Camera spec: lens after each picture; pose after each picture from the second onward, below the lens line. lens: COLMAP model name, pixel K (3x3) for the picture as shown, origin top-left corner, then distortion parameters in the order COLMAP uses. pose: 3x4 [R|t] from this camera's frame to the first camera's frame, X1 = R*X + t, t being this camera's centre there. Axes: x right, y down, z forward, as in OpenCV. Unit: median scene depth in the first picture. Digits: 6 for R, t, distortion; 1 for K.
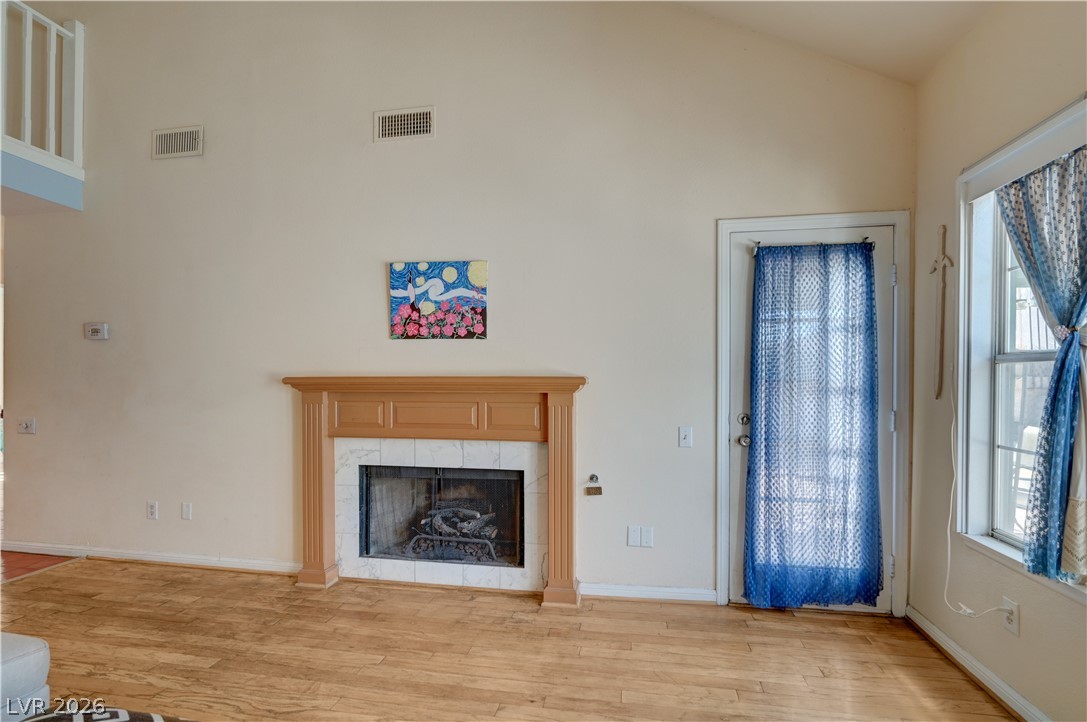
lens RADIAL K [[506.8, 0, 540.4], [0, 506.8, 379.1], [0, 0, 1]] dist [-0.001160, 0.000158]
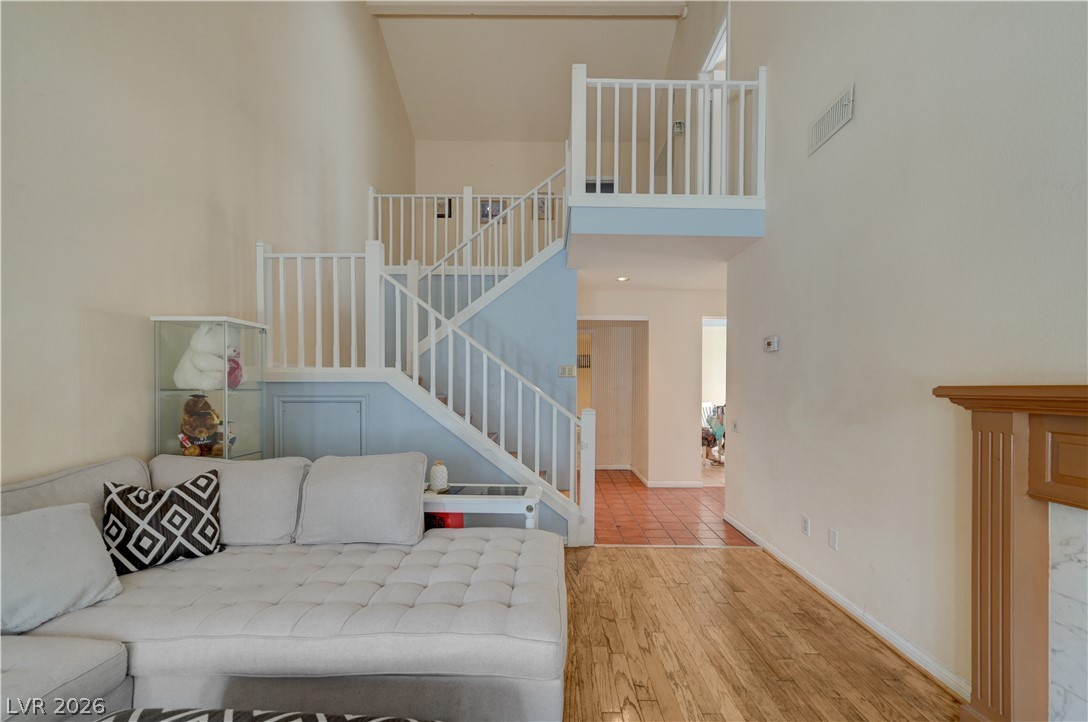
lens RADIAL K [[432.7, 0, 545.7], [0, 432.7, 392.5], [0, 0, 1]] dist [0.001935, 0.000510]
pose [[0.173769, 0.013470, -0.984694, -0.053953], [-0.006764, 0.999899, 0.012485, 0.000612], [0.984763, 0.004491, 0.173843, 0.412411]]
